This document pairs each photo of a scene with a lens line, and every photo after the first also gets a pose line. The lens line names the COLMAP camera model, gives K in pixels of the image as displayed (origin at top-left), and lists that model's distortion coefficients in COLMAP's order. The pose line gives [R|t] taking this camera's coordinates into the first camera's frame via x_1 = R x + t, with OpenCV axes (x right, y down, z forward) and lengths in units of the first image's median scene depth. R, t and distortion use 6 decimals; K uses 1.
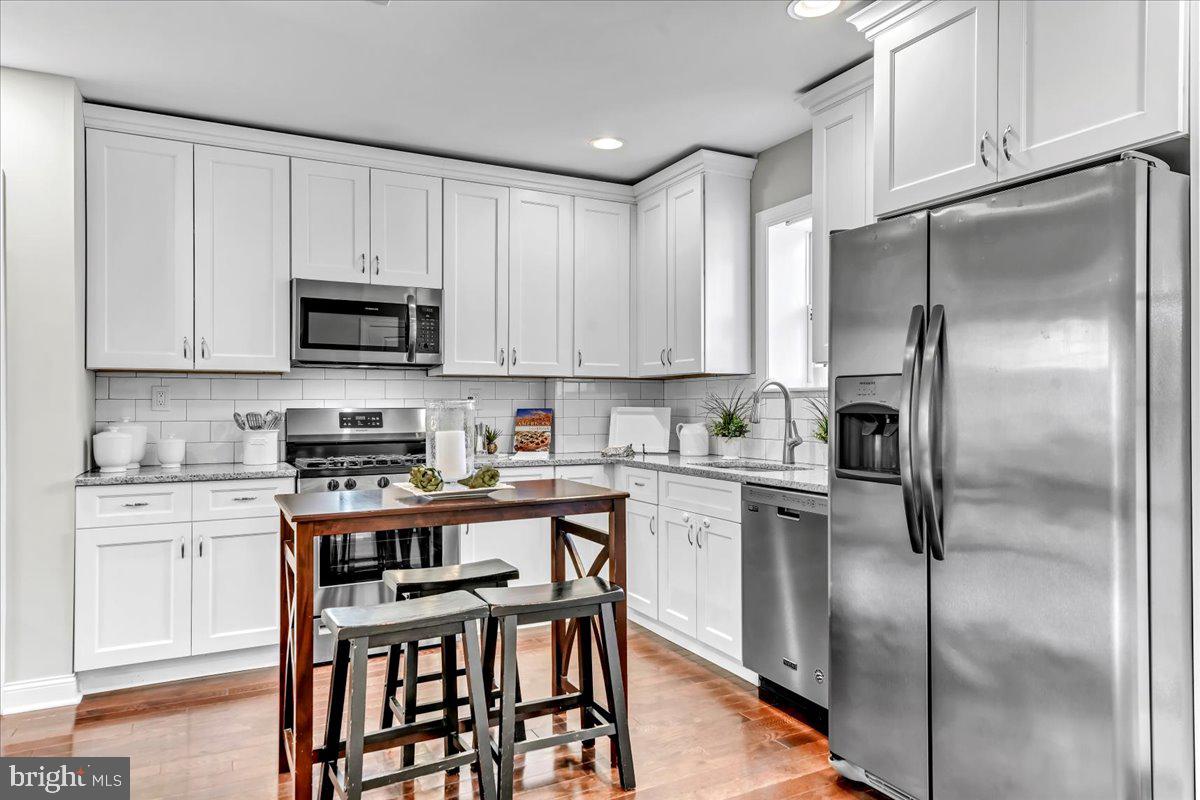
lens RADIAL K [[750.6, 0, 601.0], [0, 750.6, 400.5], [0, 0, 1]] dist [0.013164, -0.000161]
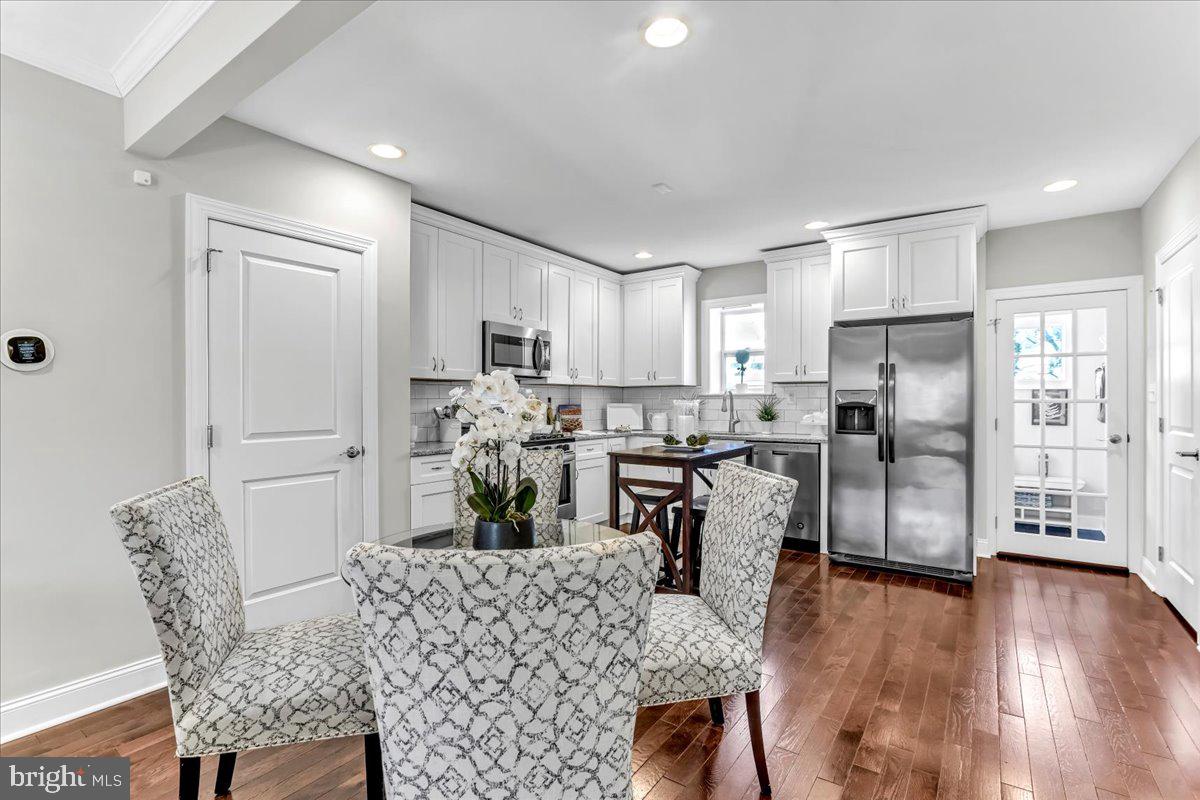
lens RADIAL K [[558.1, 0, 586.1], [0, 558.1, 404.3], [0, 0, 1]] dist [-0.017767, -0.000885]
pose [[0.887370, -0.001124, 0.461056, -0.785314], [-0.002578, 0.999969, 0.007400, 0.000558], [-0.461050, -0.007755, 0.887340, -0.117559]]
